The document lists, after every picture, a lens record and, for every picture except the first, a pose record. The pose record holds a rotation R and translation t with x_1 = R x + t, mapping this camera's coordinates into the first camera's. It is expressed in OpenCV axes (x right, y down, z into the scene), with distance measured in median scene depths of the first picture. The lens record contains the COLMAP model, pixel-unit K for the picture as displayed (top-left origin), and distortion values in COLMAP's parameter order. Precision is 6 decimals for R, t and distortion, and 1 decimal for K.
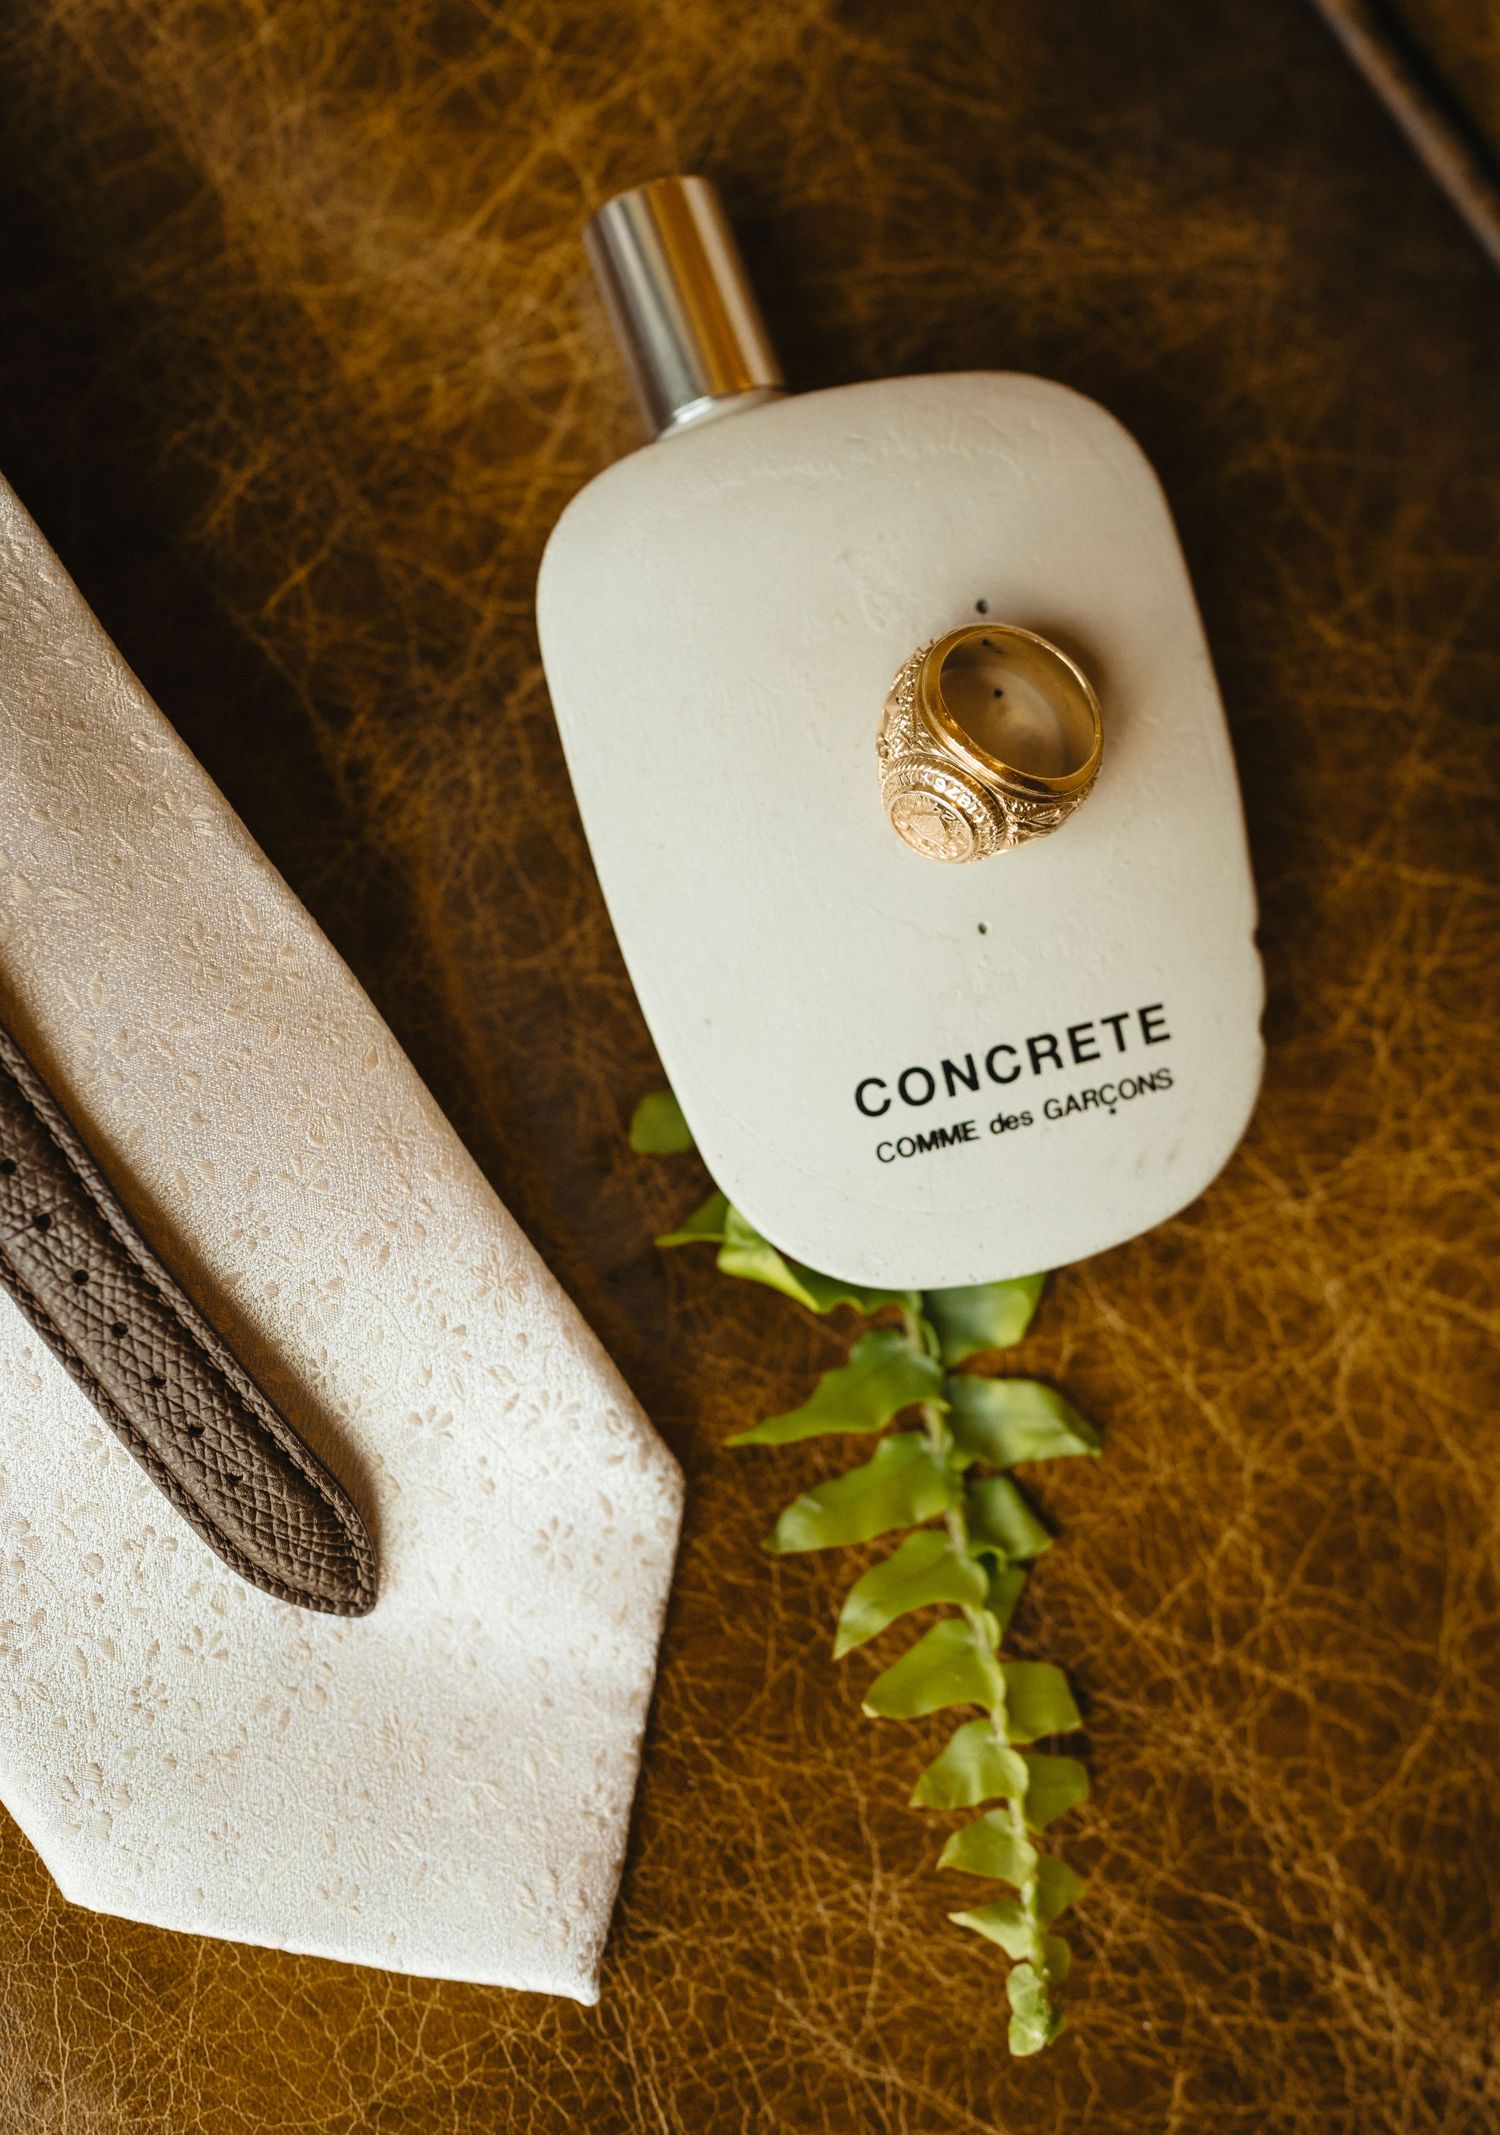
lens RADIAL K [[2816.2, 0, 751.6], [0, 2816.2, 1052.1], [0, 0, 1]] dist [0.027080, 0.000000]
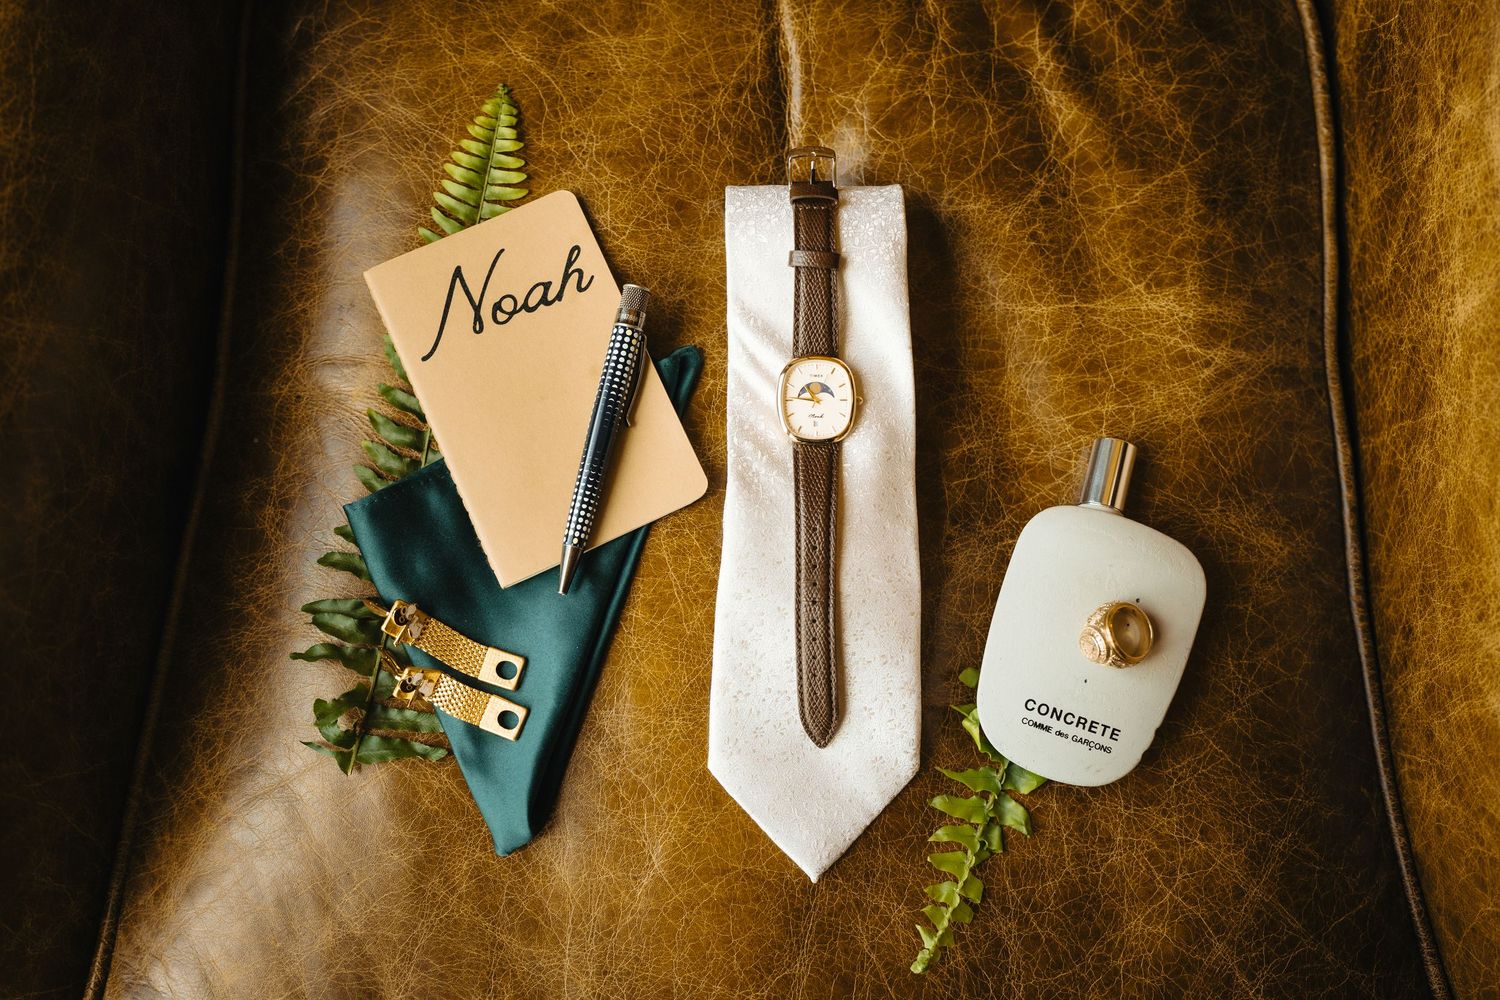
lens RADIAL K [[1463.1, 0, 740.0], [0, 1463.1, 499.8], [0, 0, 1]] dist [0.015939, 0.000000]
pose [[0.824345, 0.537170, -0.178617, -0.060876], [-0.550466, 0.834262, -0.031540, 0.056533], [0.132071, 0.124322, 0.983413, -0.781463]]
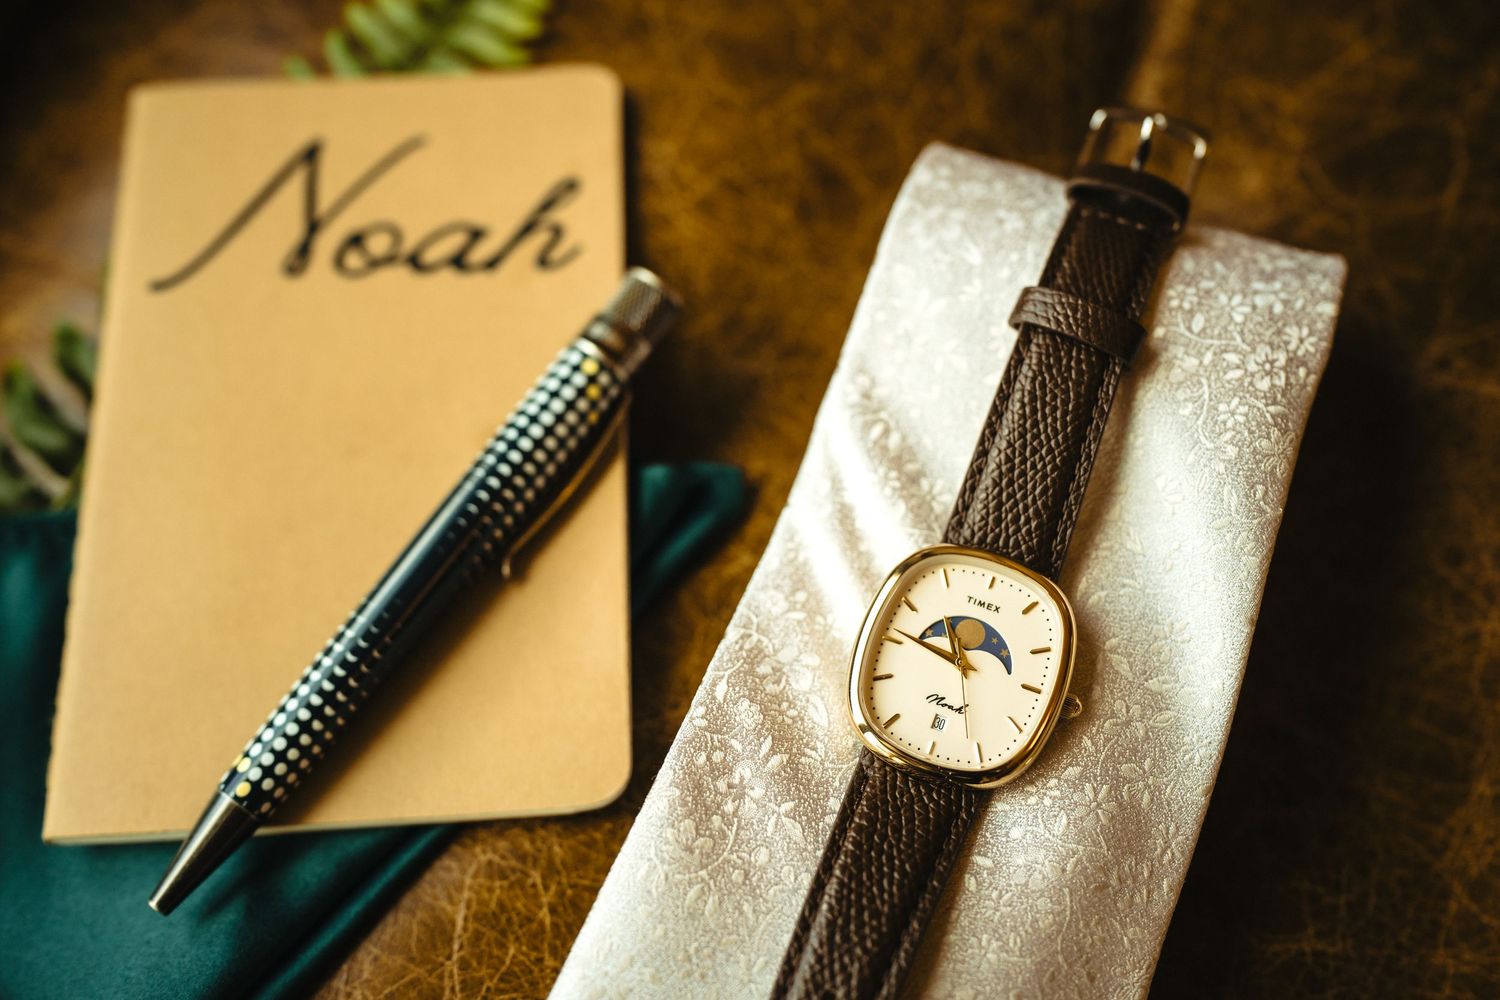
lens RADIAL K [[1598.0, 0, 740.2], [0, 1598.0, 512.5], [0, 0, 1]] dist [0.014482, 0.000000]
pose [[0.545788, 0.709078, -0.446457, -0.144150], [-0.814998, 0.573009, -0.086253, -0.043318], [0.194664, 0.410937, 0.890638, 0.236572]]
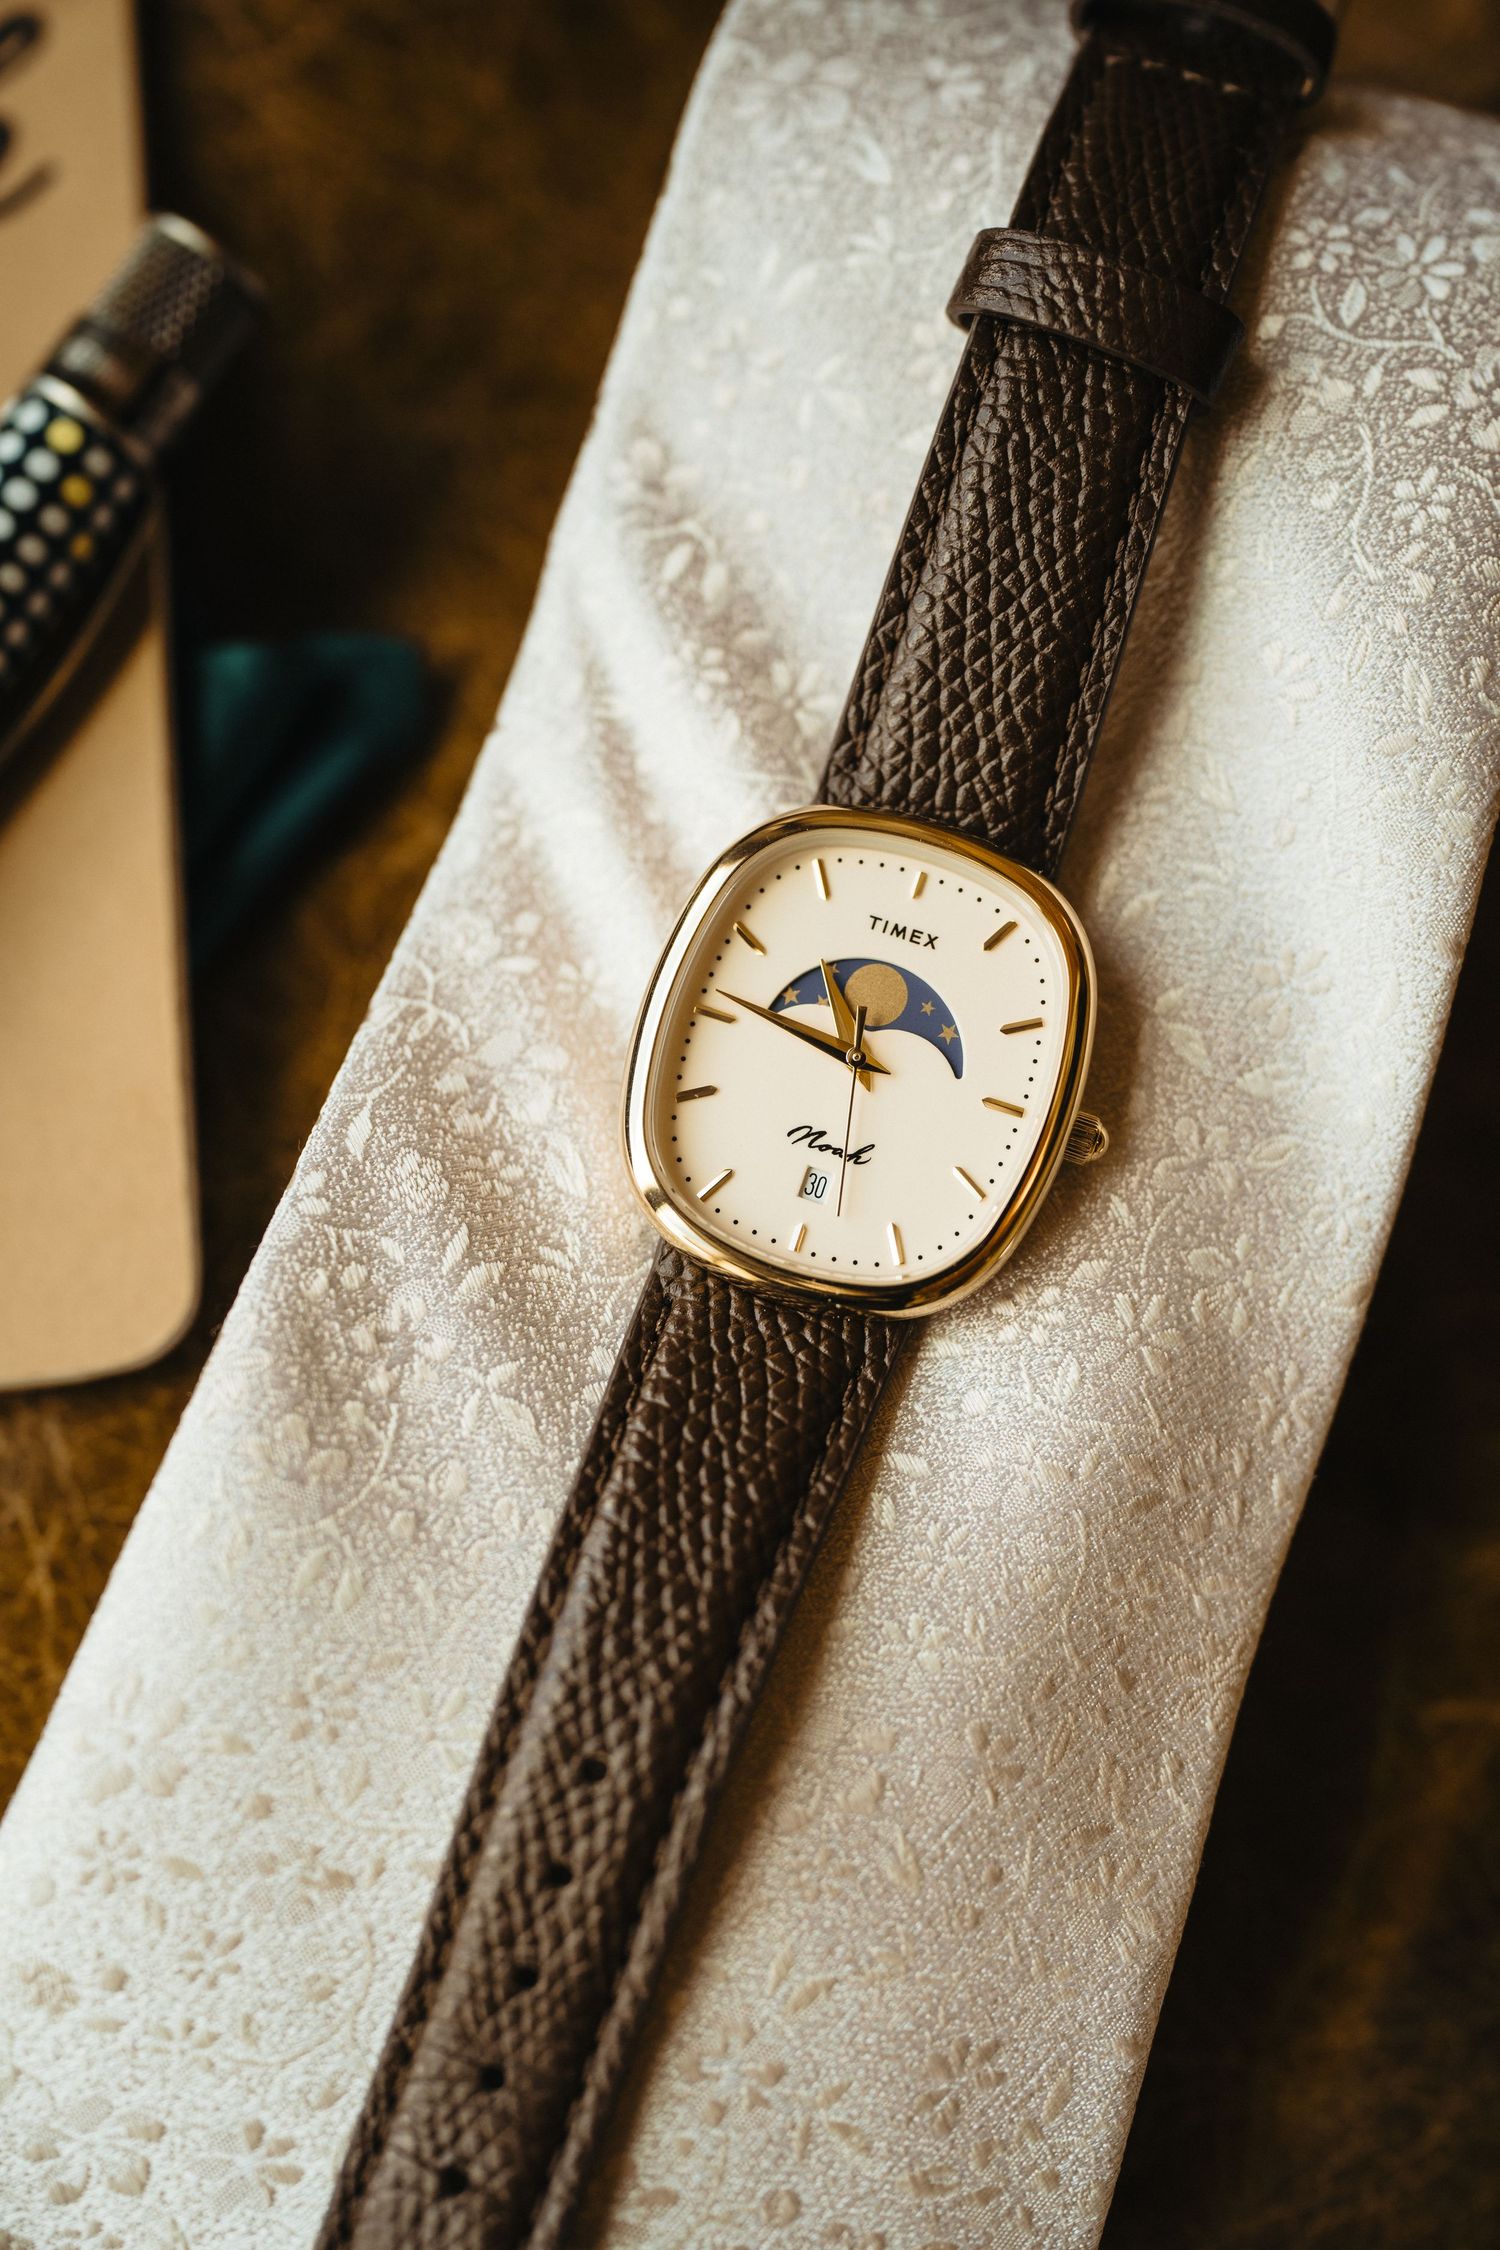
lens RADIAL K [[2537.3, 0, 749.9], [0, 2537.3, 1131.8], [0, 0, 1]] dist [0.016891, 0.000000]
pose [[0.595117, 0.754341, -0.277137, -0.211868], [-0.789016, 0.613933, -0.023245, -0.105217], [0.152609, 0.232499, 0.960549, 0.396151]]
